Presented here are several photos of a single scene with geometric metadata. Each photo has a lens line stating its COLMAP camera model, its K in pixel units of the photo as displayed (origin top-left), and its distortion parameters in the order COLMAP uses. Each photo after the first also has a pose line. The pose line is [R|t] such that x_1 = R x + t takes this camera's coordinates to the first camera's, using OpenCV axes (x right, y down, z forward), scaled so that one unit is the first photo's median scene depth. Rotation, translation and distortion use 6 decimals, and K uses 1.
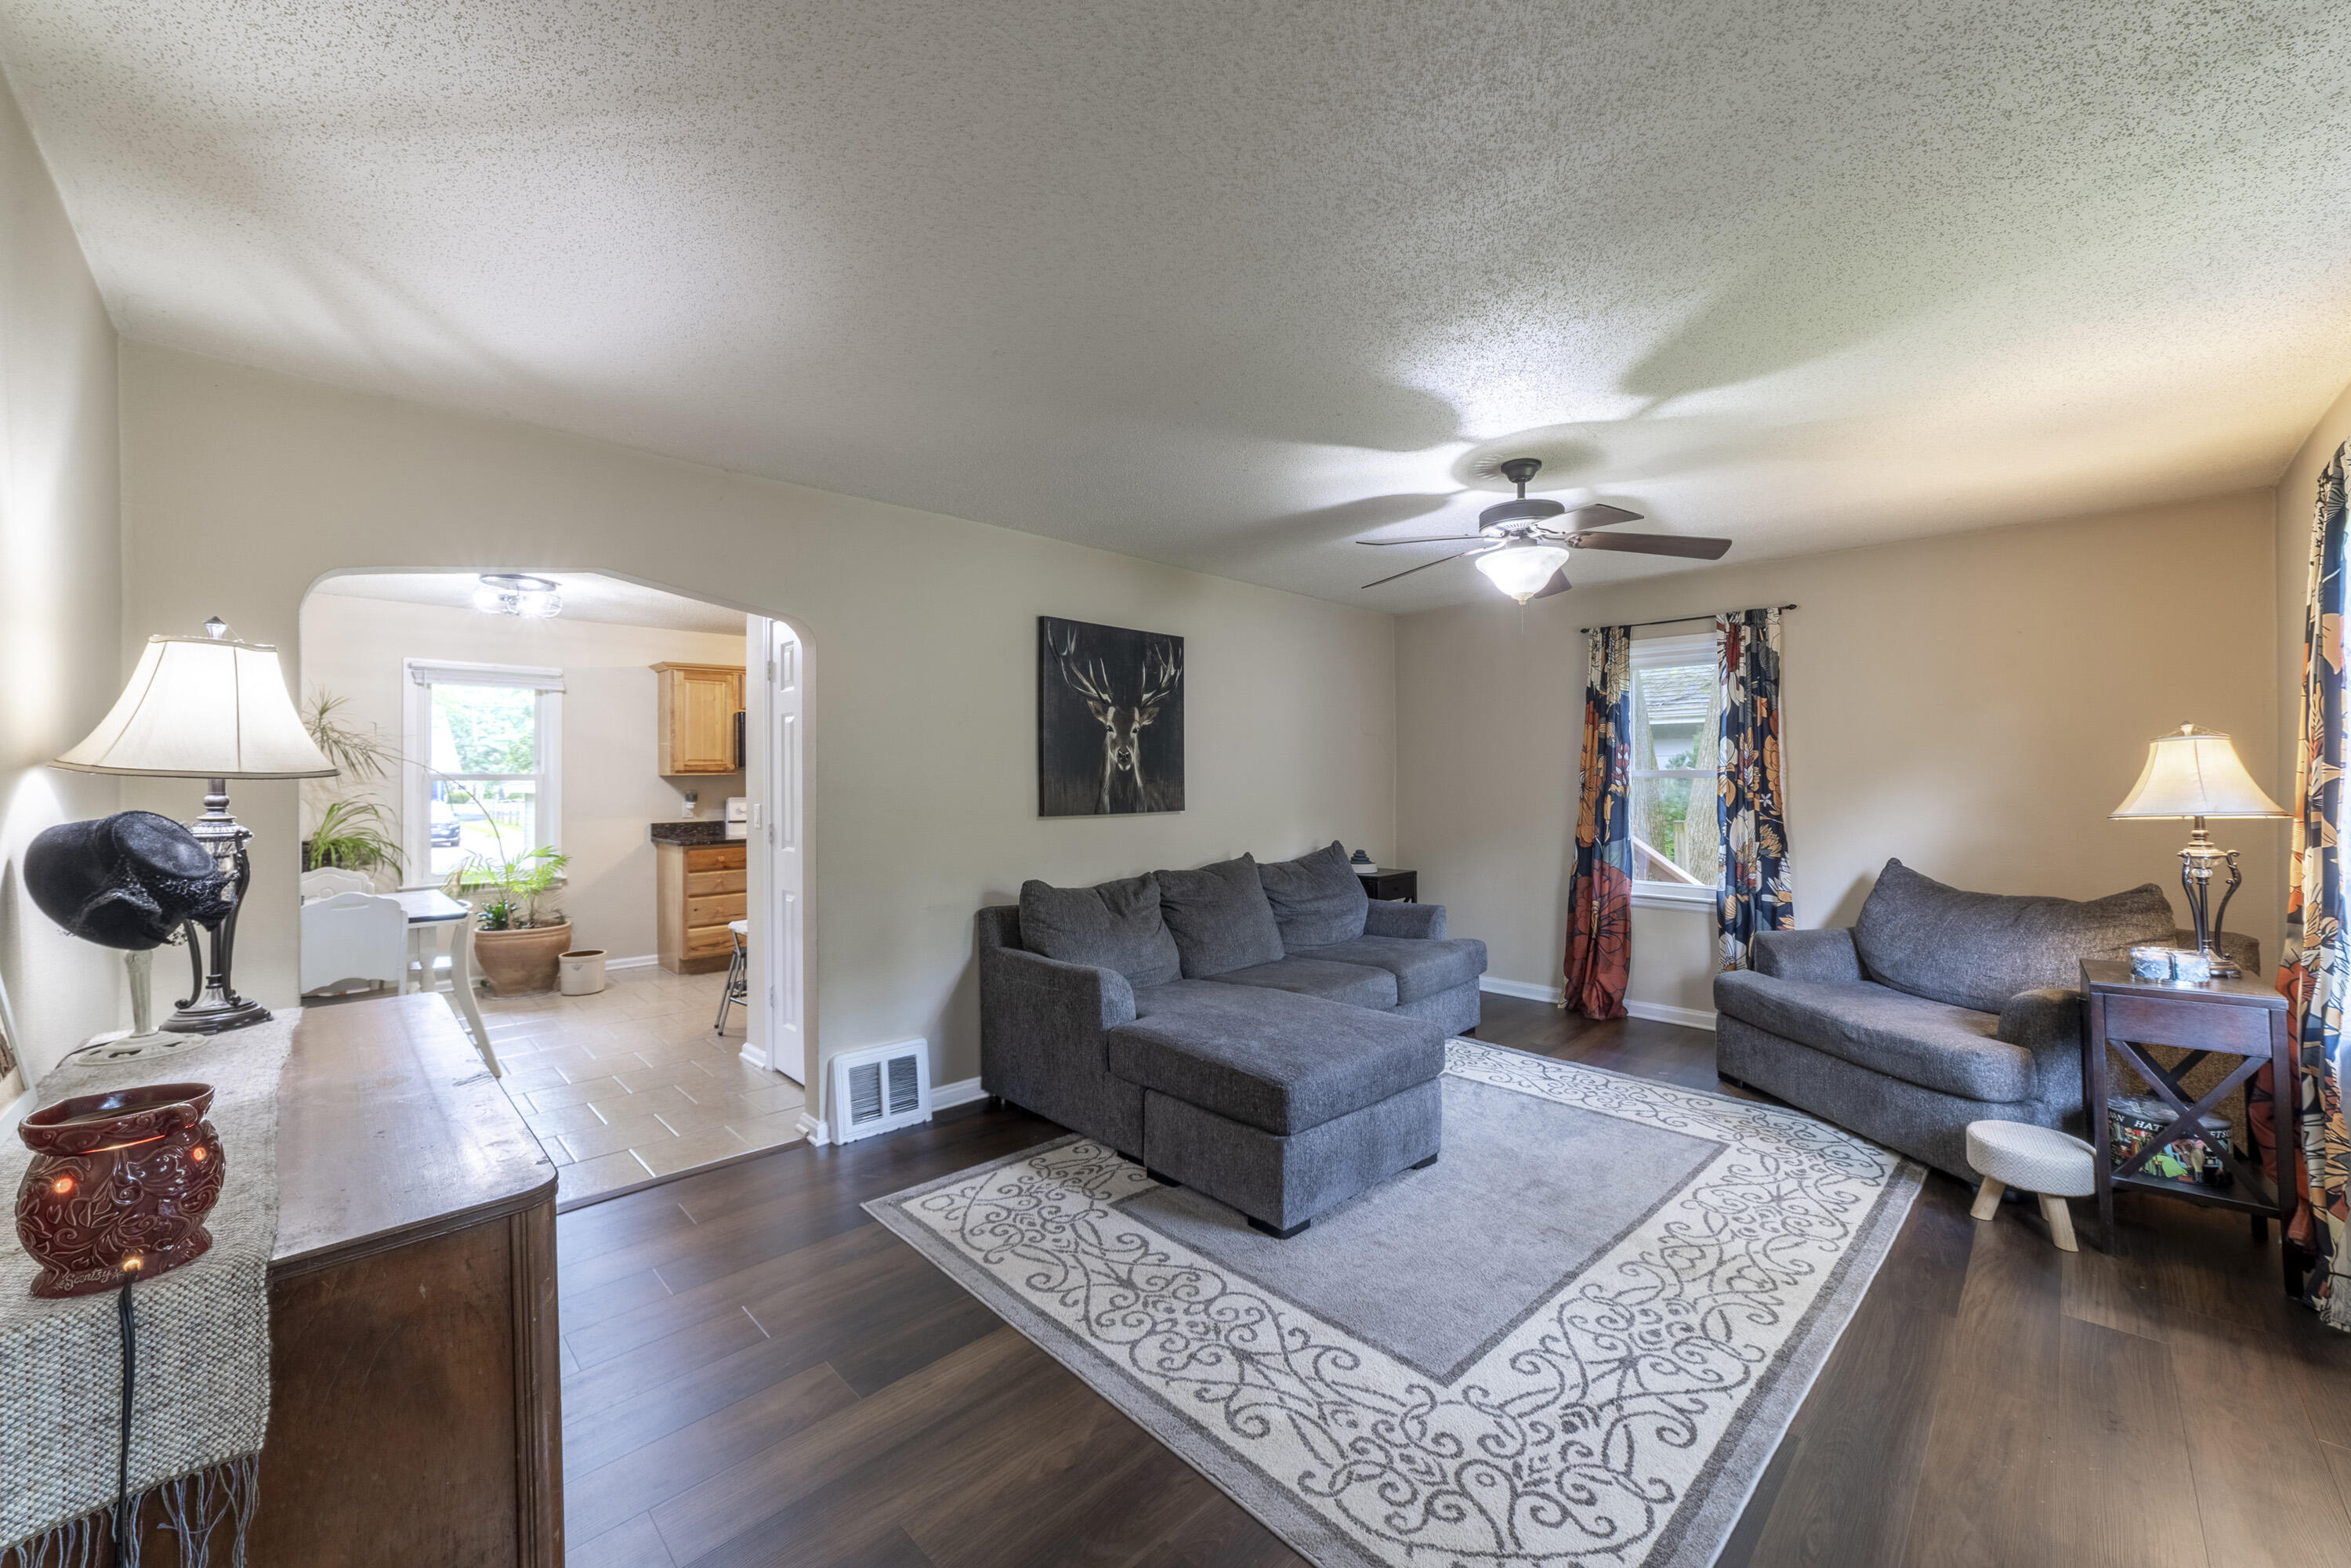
lens RADIAL K [[898.7, 0, 1157.7], [0, 898.7, 773.0], [0, 0, 1]] dist [-0.024380, 0.008620]
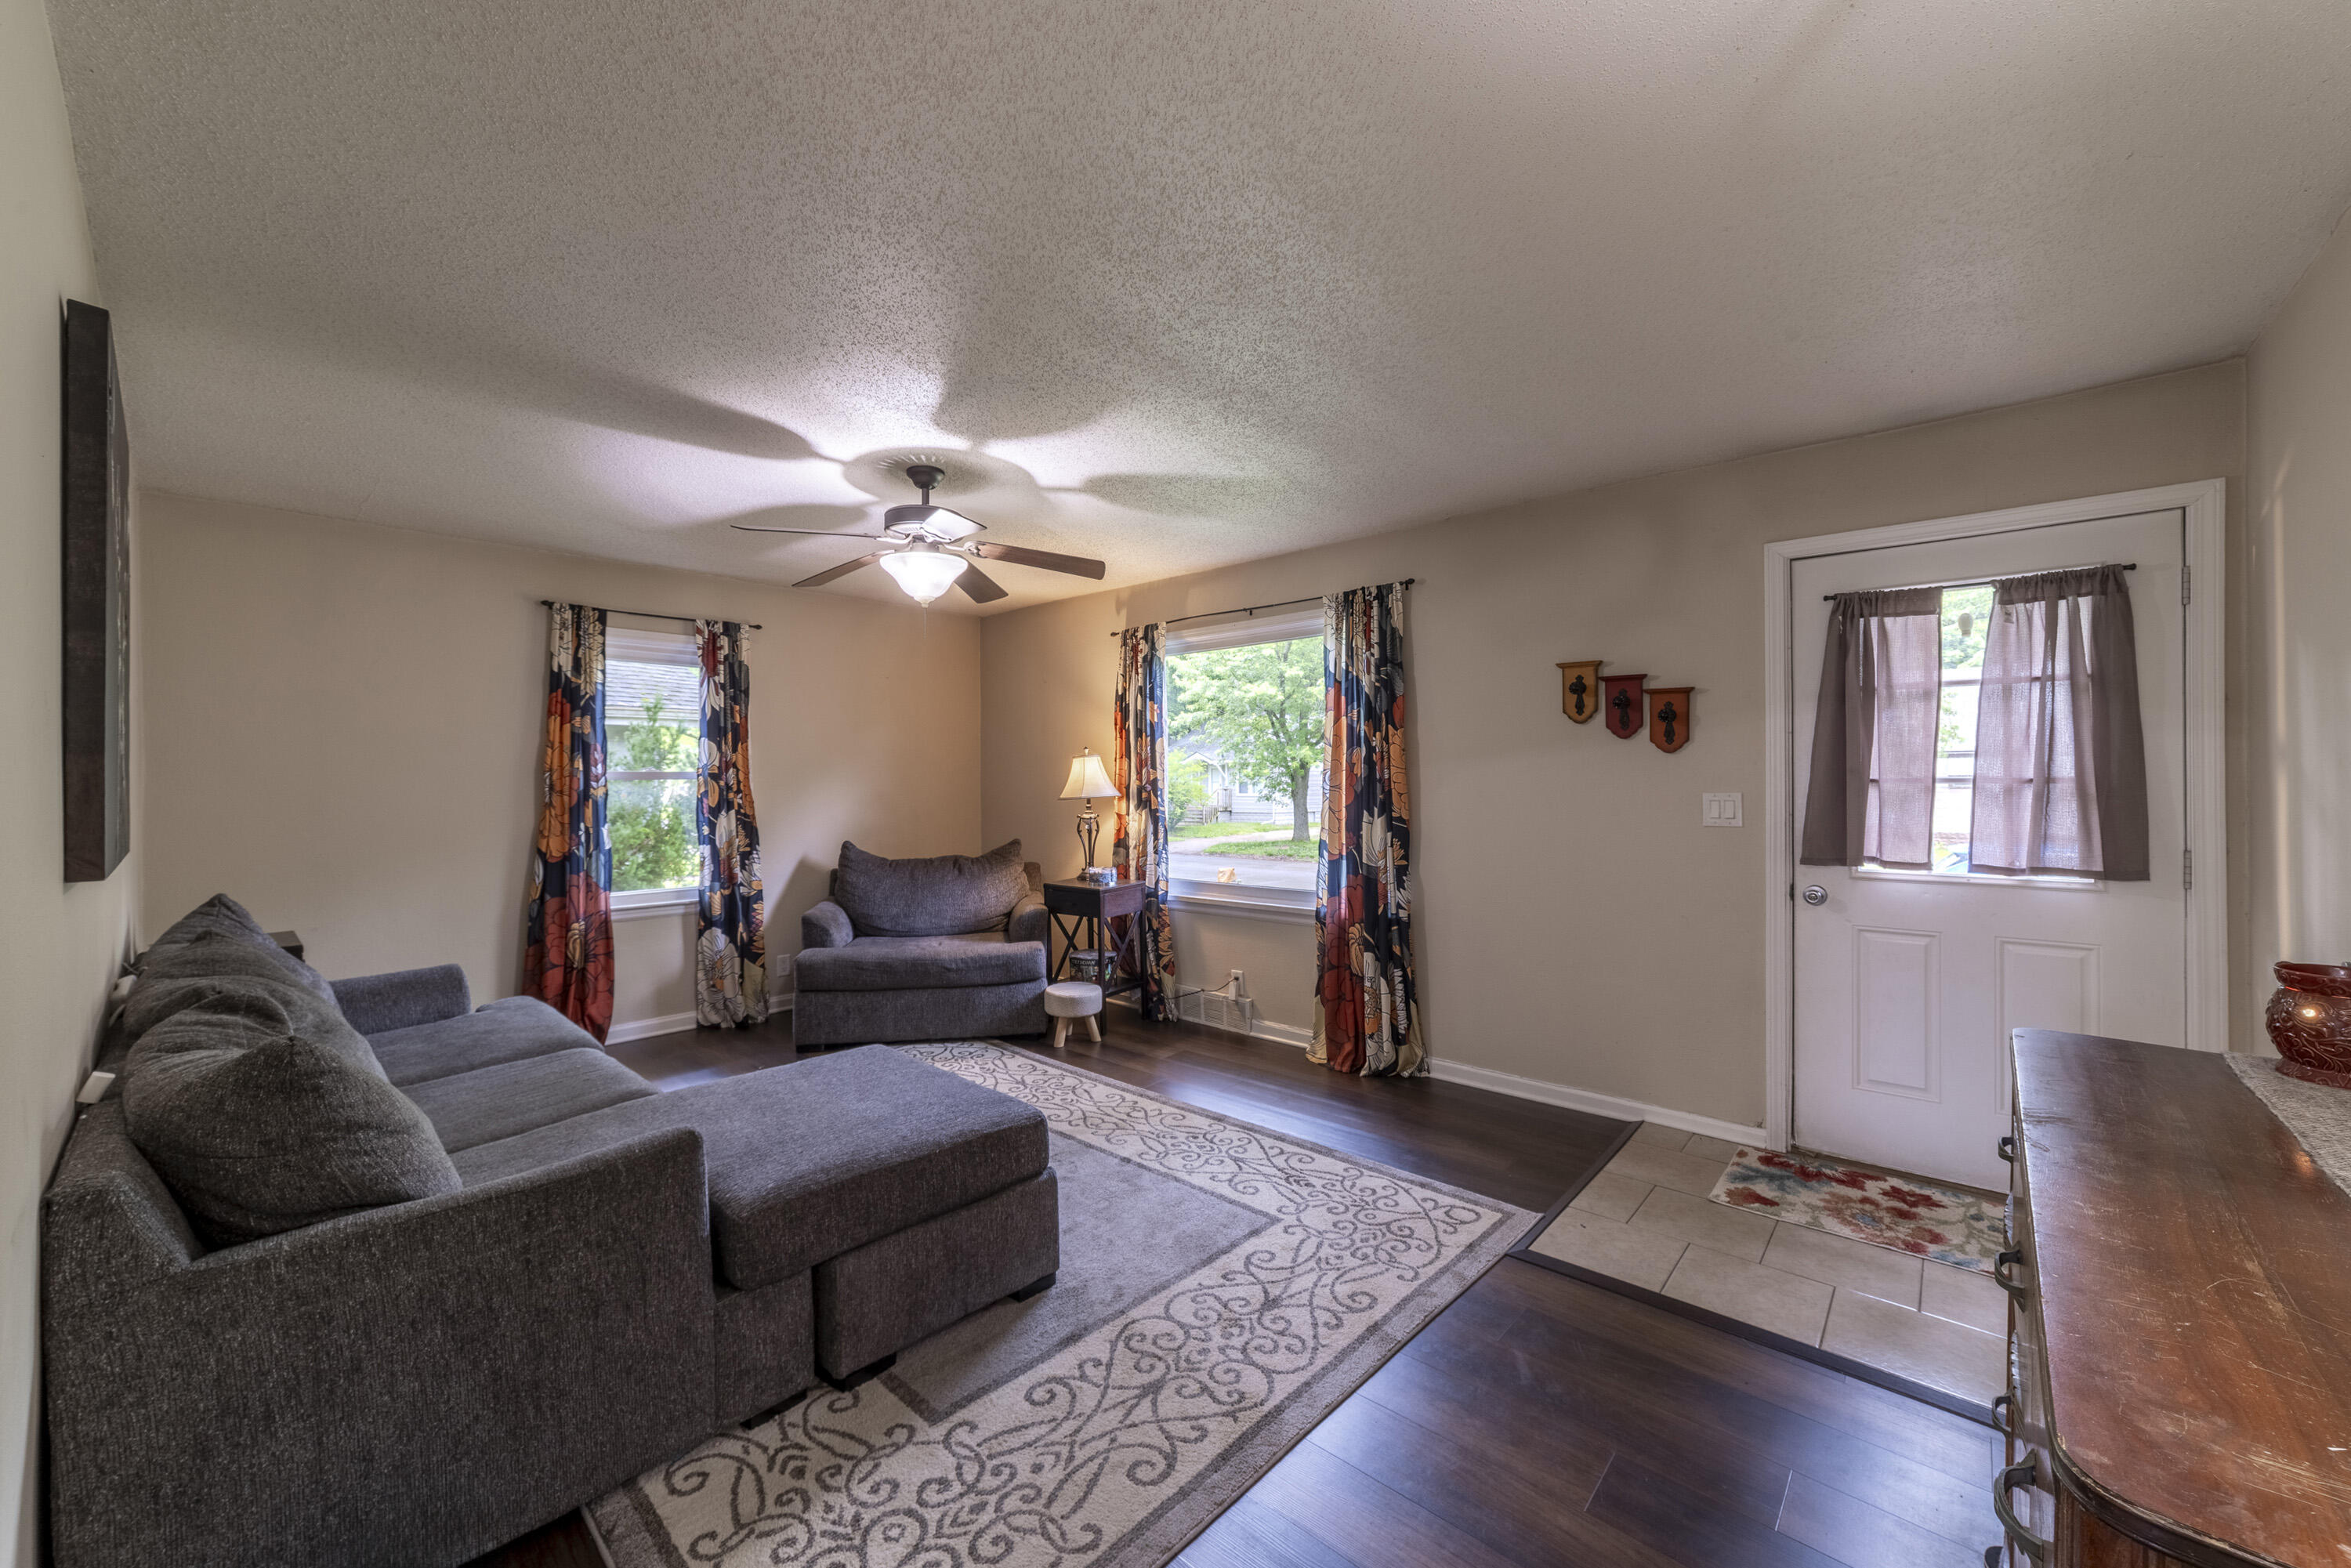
lens RADIAL K [[898.7, 0, 1180.0], [0, 898.7, 773.3], [0, 0, 1]] dist [-0.024380, 0.008620]
pose [[-0.067099, 0.010078, 0.997695, -0.580571], [0.000726, 0.999949, -0.010052, 0.013041], [-0.997746, 0.000050, -0.067103, 0.700623]]
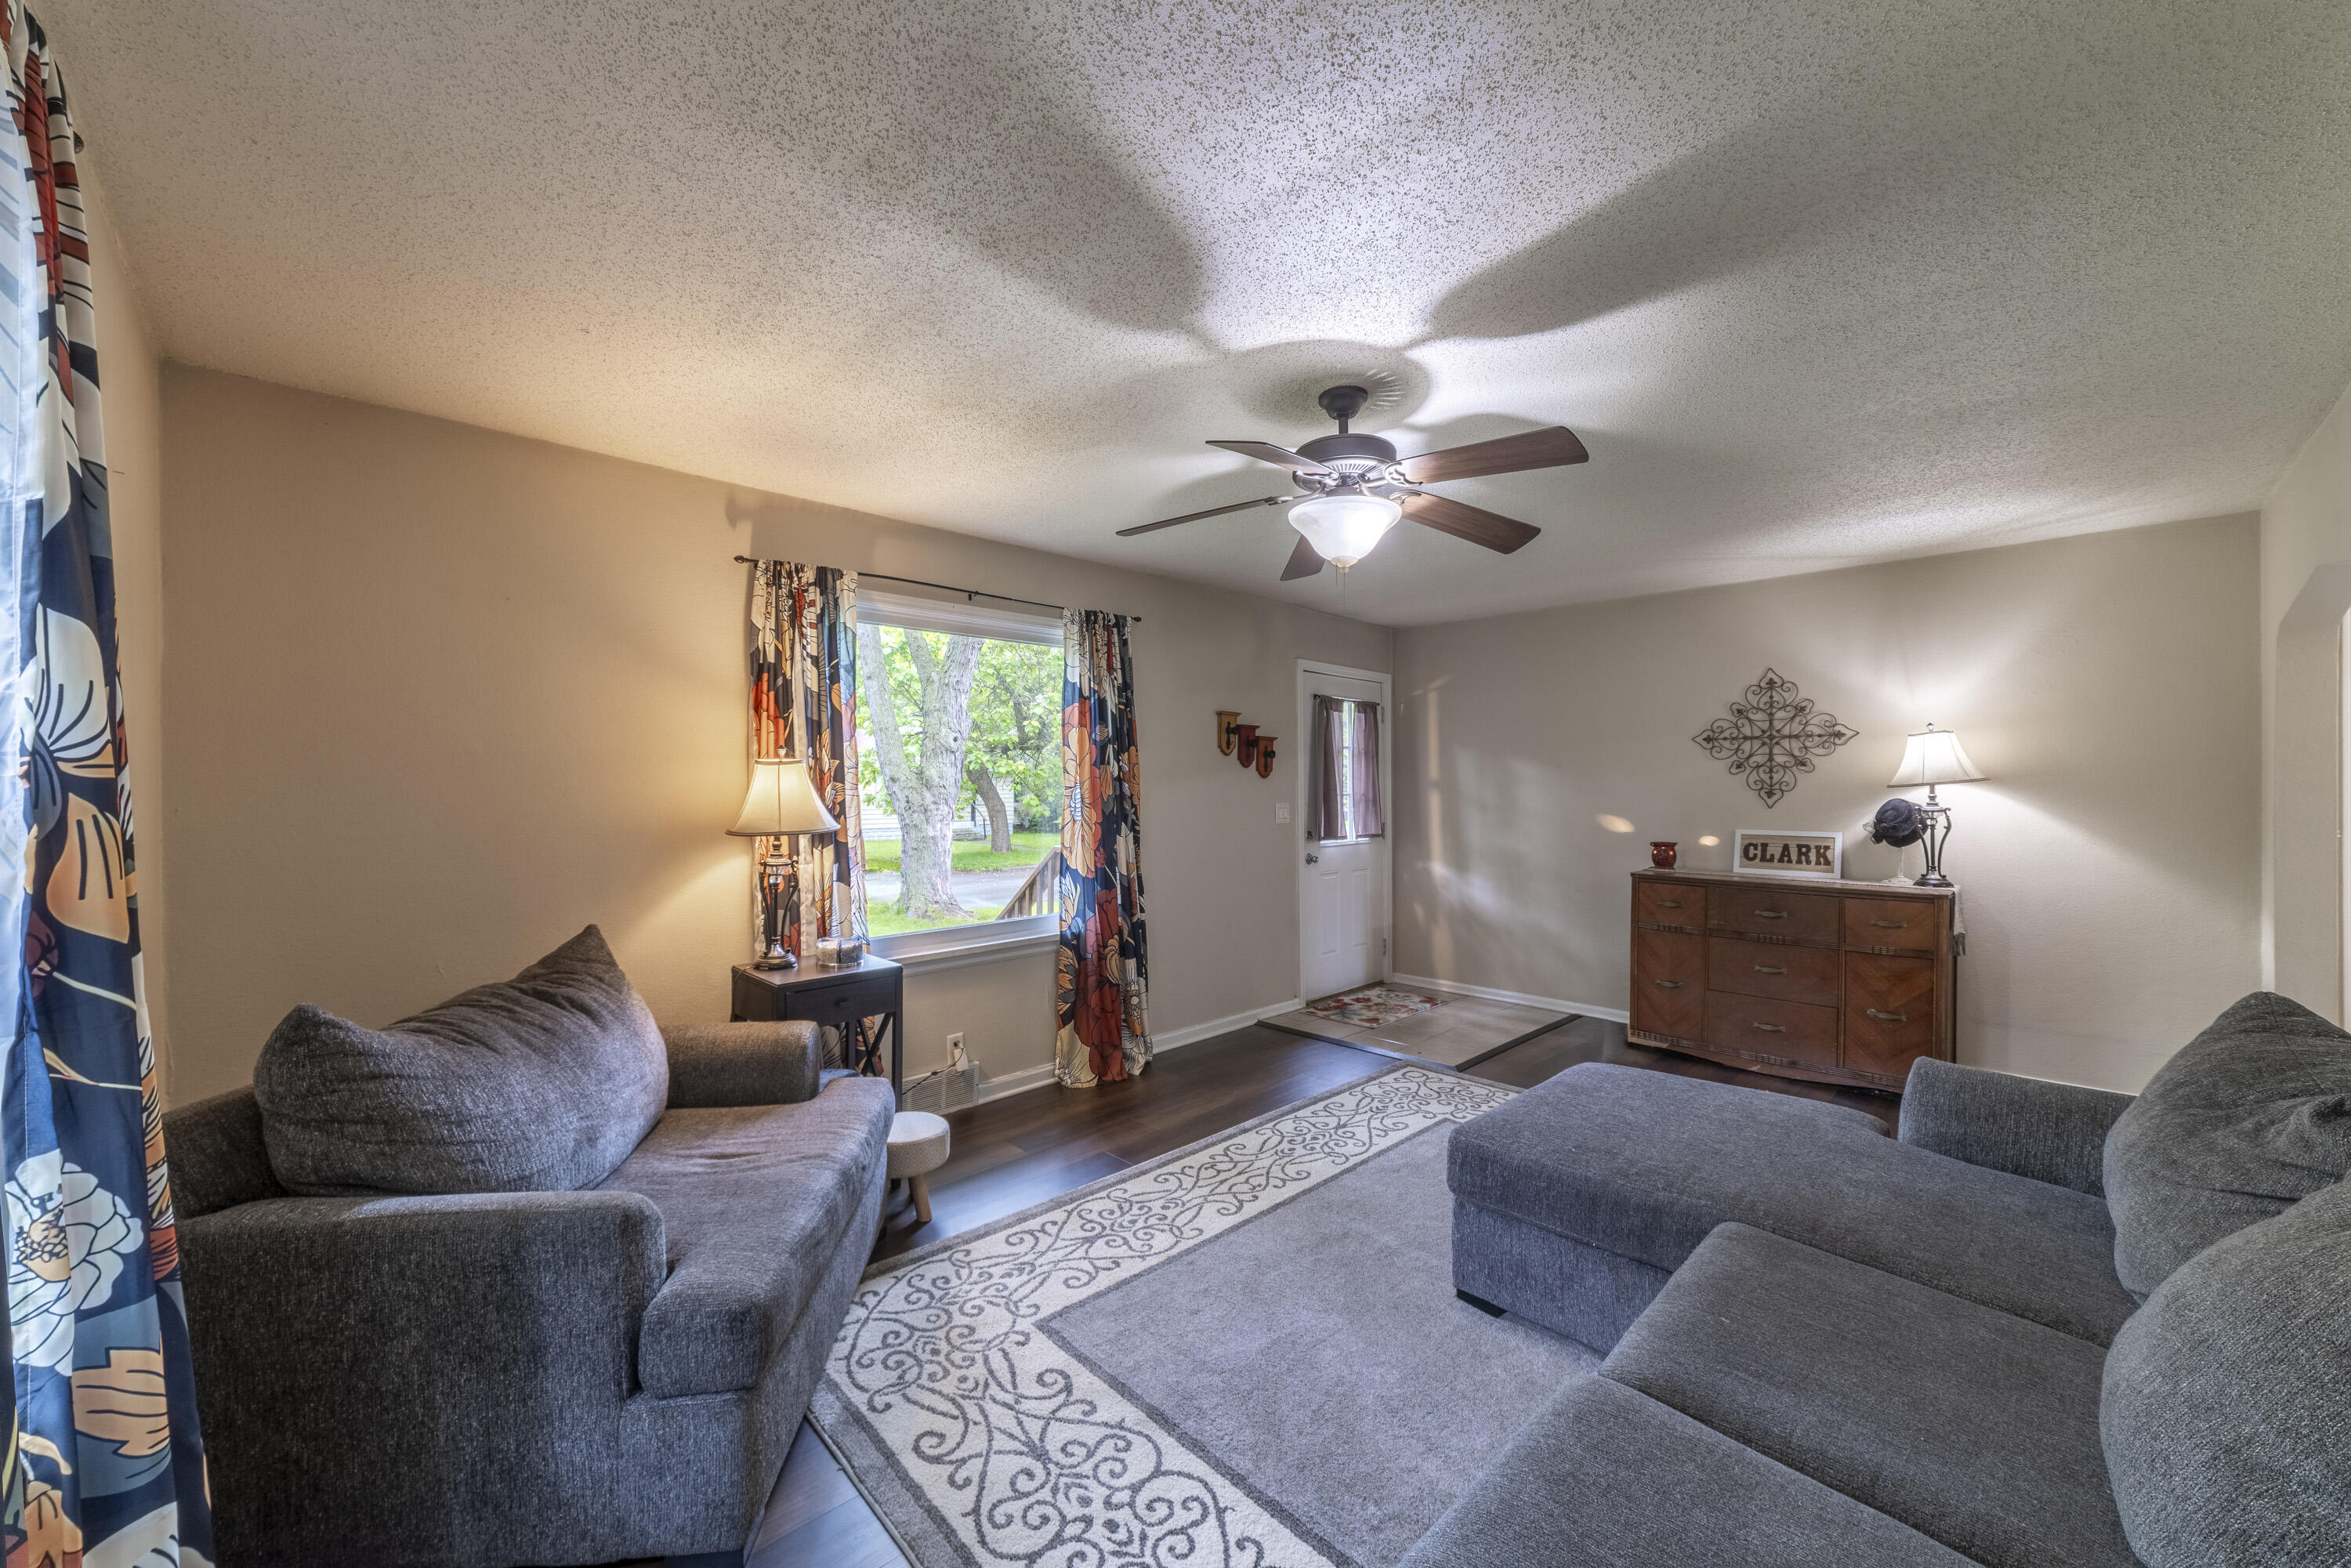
lens RADIAL K [[898.7, 0, 1153.8], [0, 898.7, 786.9], [0, 0, 1]] dist [-0.024380, 0.008620]
pose [[-0.999955, 0.006998, 0.006405, 0.515046], [0.006972, 0.999968, -0.003934, 0.001084], [-0.006432, -0.003889, -0.999972, 1.614262]]
